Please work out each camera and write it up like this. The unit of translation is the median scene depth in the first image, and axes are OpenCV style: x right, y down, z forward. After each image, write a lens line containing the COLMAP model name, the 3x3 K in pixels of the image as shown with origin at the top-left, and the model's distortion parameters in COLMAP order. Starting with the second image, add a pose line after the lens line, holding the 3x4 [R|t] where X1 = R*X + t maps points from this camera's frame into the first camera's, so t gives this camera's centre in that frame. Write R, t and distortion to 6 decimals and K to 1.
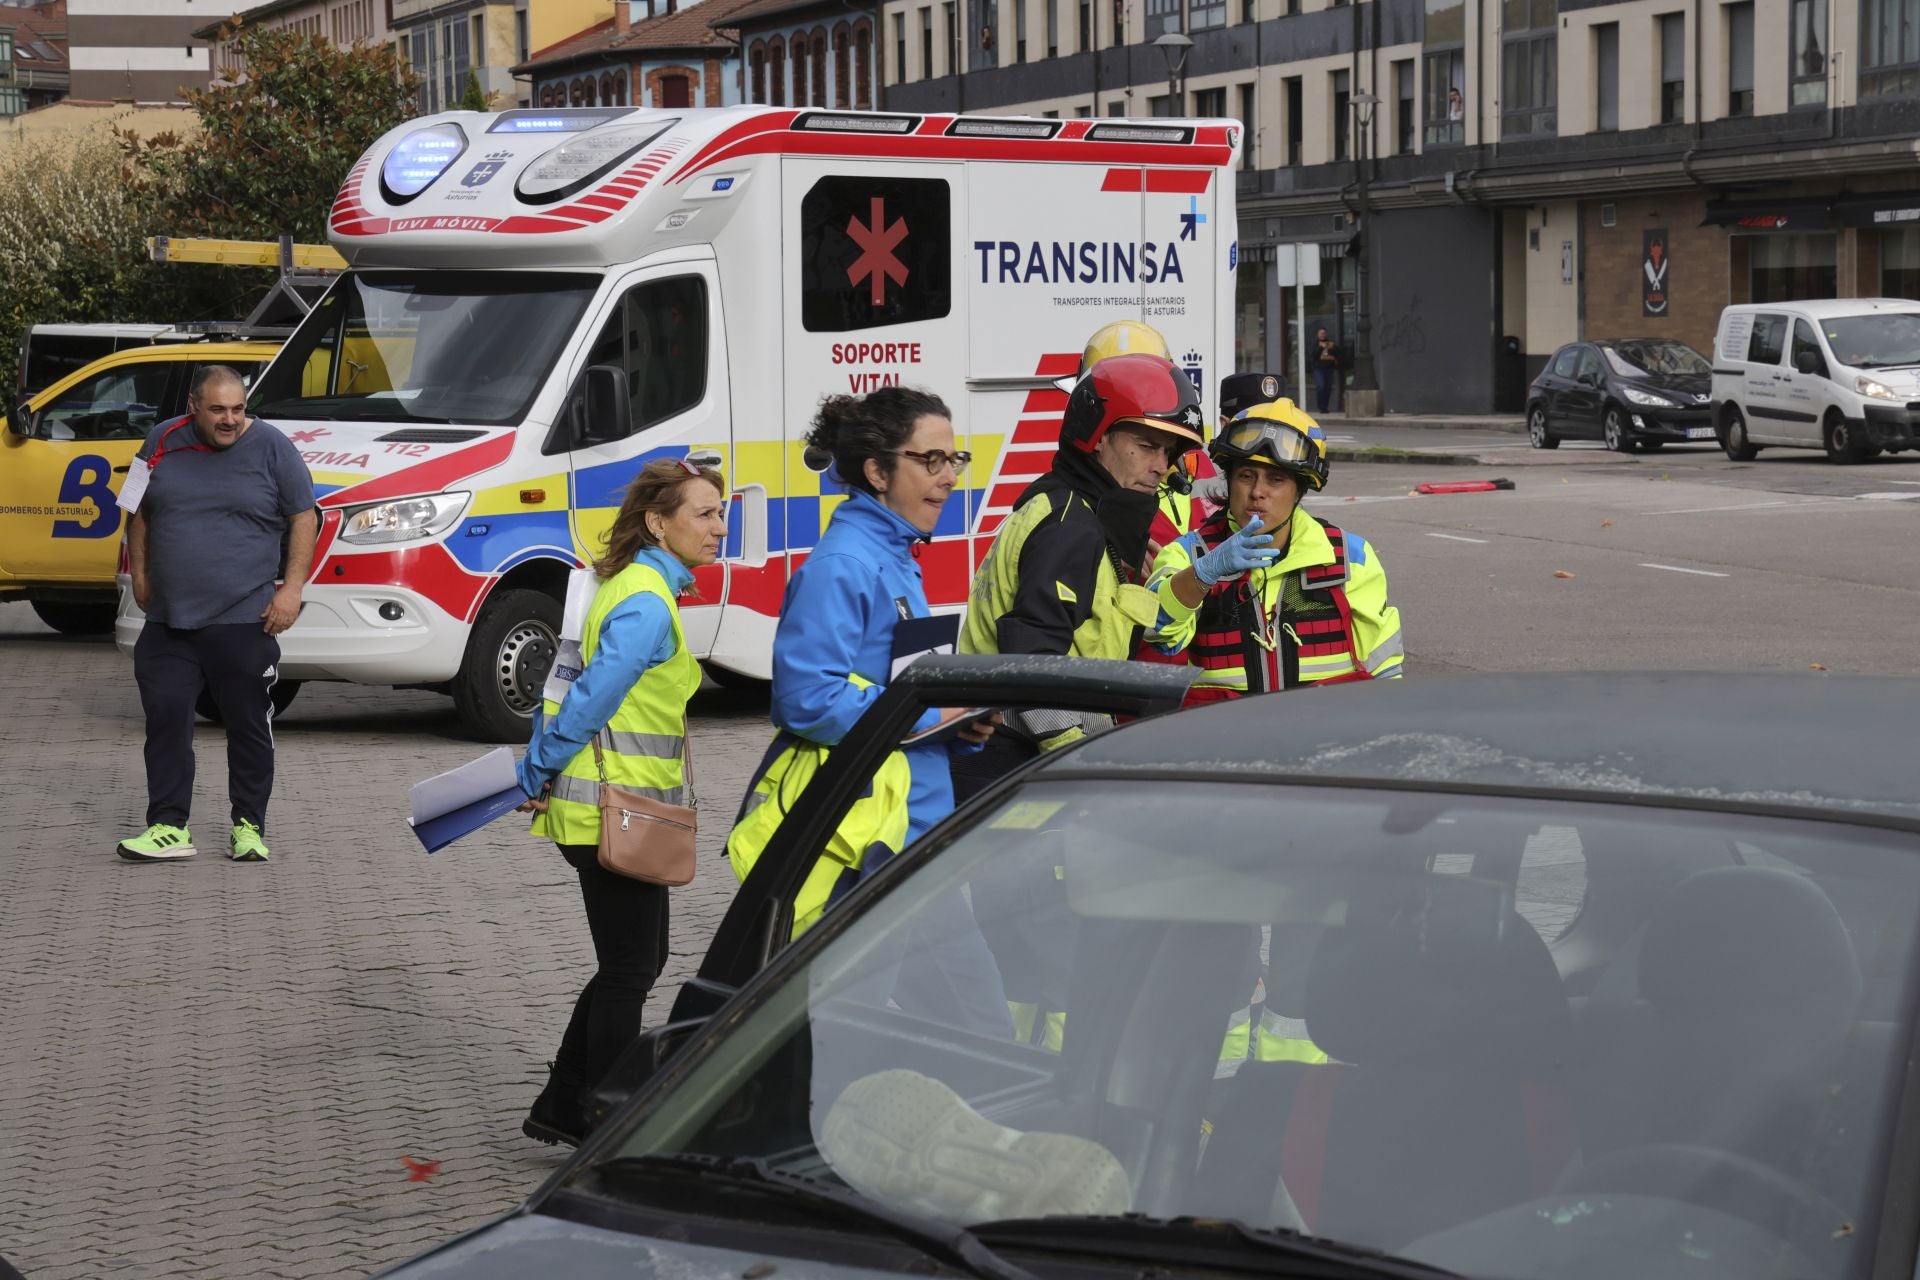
lens RADIAL K [[5893.2, 0, 895.5], [0, 5893.2, 636.6], [0, 0, 1]] dist [0.856847, 2.539057]
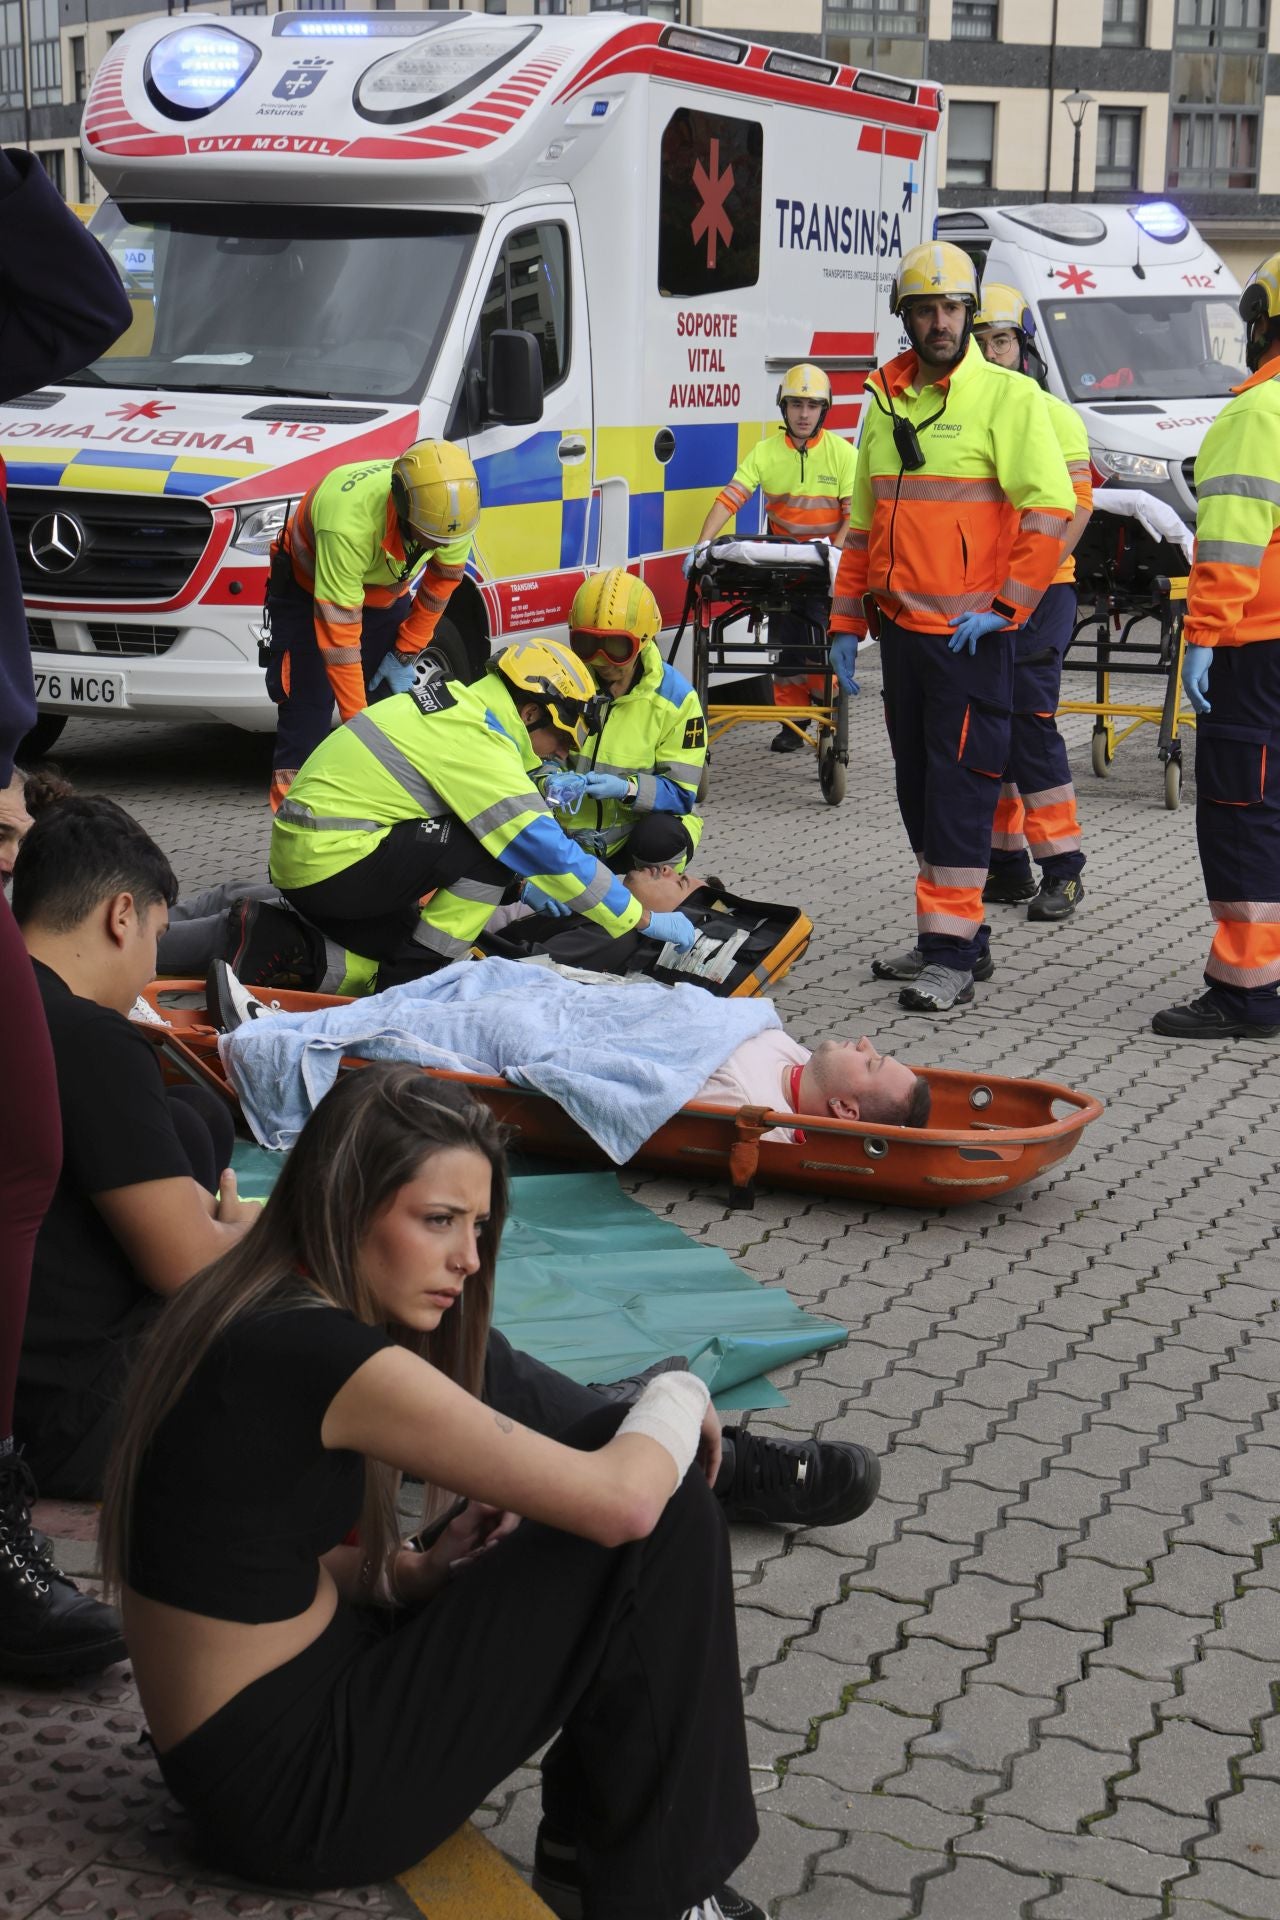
lens RADIAL K [[3345.7, 0, 555.9], [0, 3345.7, 964.2], [0, 0, 1]] dist [0.223862, 0.313513]
pose [[0.961017, -0.023209, 0.275513, -0.164505], [-0.012647, 0.991738, 0.127658, -0.017717], [-0.276199, -0.126166, 0.952783, 0.520125]]
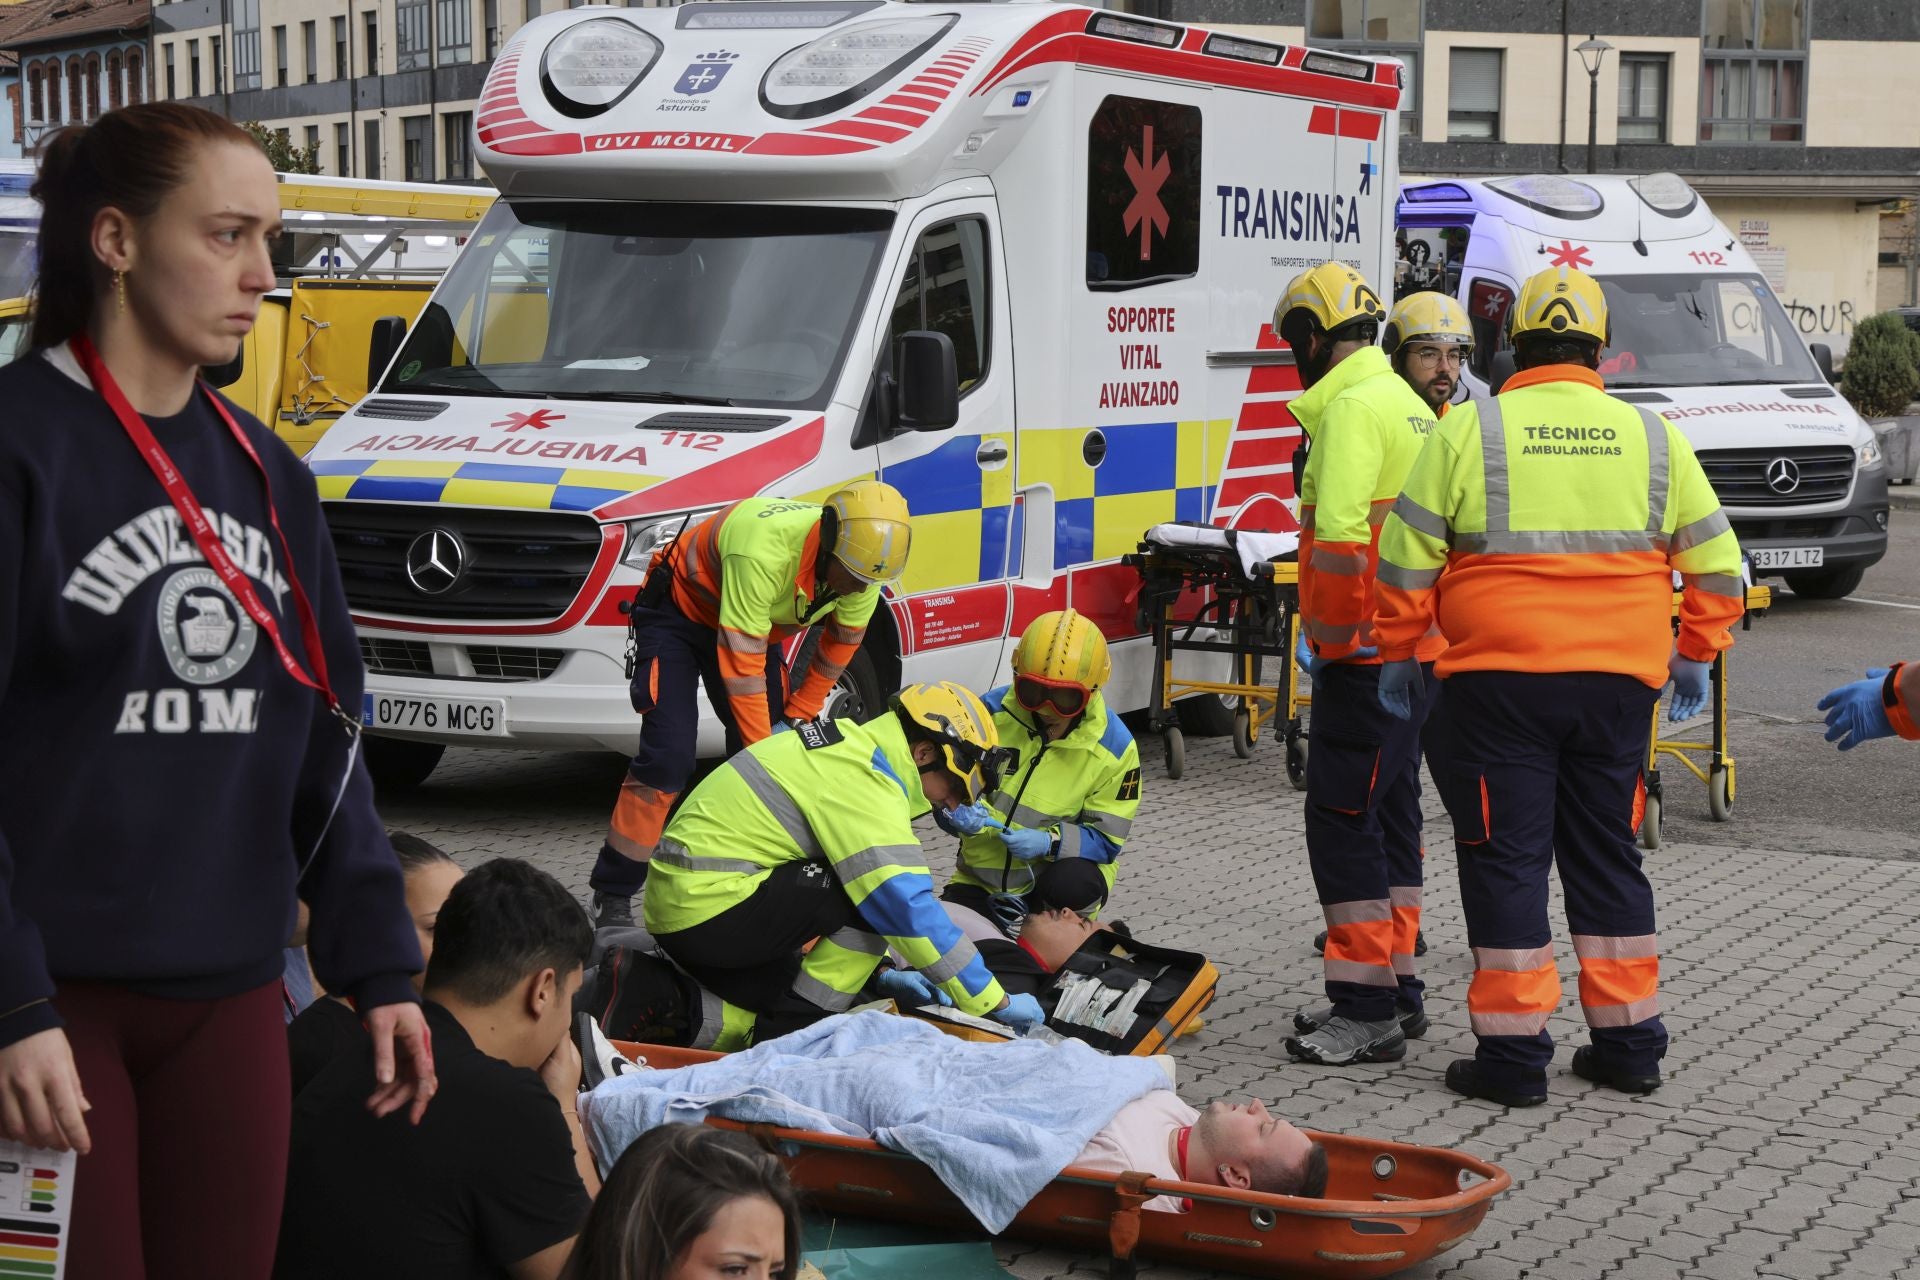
lens RADIAL K [[3826.3, 0, 837.9], [0, 3826.3, 638.0], [0, 0, 1]] dist [0.329862, 0.555079]
pose [[0.973037, 0.001015, 0.230648, -0.164977], [-0.008749, 0.999433, 0.032510, -0.021245], [-0.230484, -0.033652, 0.972494, 0.497928]]
